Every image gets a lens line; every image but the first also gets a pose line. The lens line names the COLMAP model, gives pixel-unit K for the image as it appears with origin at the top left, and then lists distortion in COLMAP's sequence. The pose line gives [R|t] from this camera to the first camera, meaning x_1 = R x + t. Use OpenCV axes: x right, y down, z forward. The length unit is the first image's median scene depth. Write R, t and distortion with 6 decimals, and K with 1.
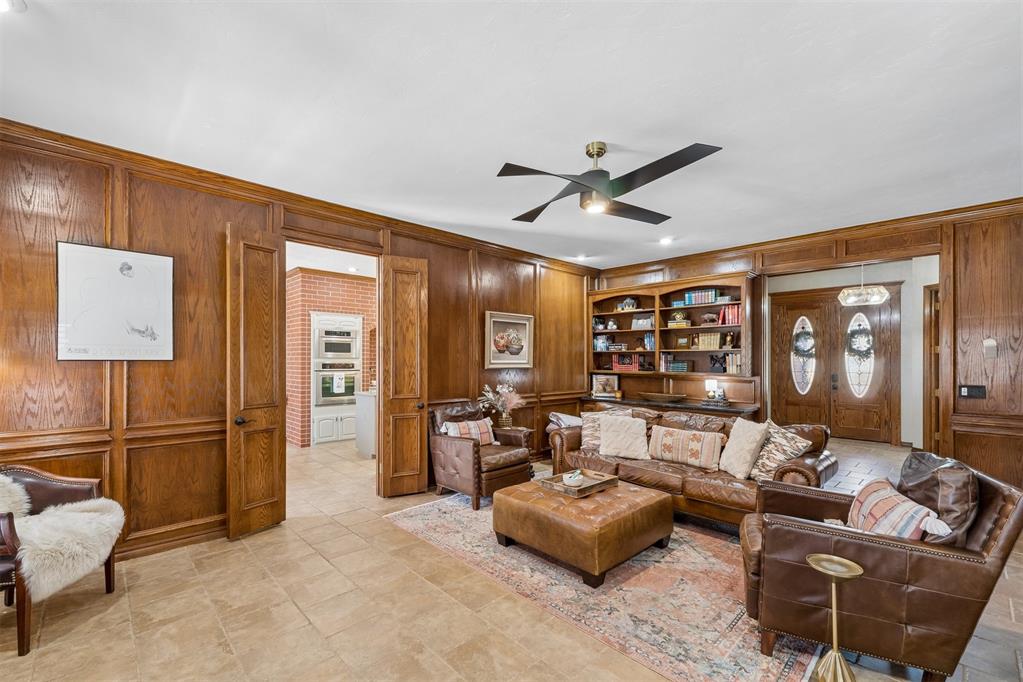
lens RADIAL K [[429.1, 0, 512.1], [0, 429.1, 346.2], [0, 0, 1]] dist [0.003146, 0.000483]
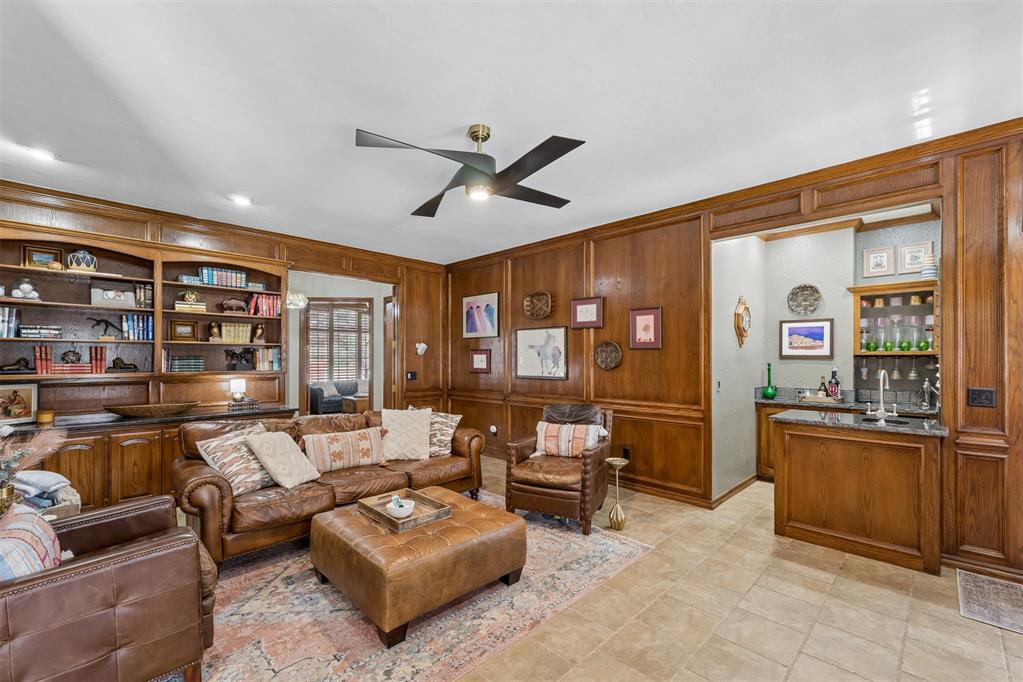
lens RADIAL K [[429.1, 0, 512.1], [0, 429.1, 346.2], [0, 0, 1]] dist [0.003146, 0.000483]
pose [[-0.014760, 0.023018, 0.999626, -0.387089], [-0.033271, 0.999170, -0.023498, 0.016113], [-0.999337, -0.033605, -0.013982, 0.487349]]
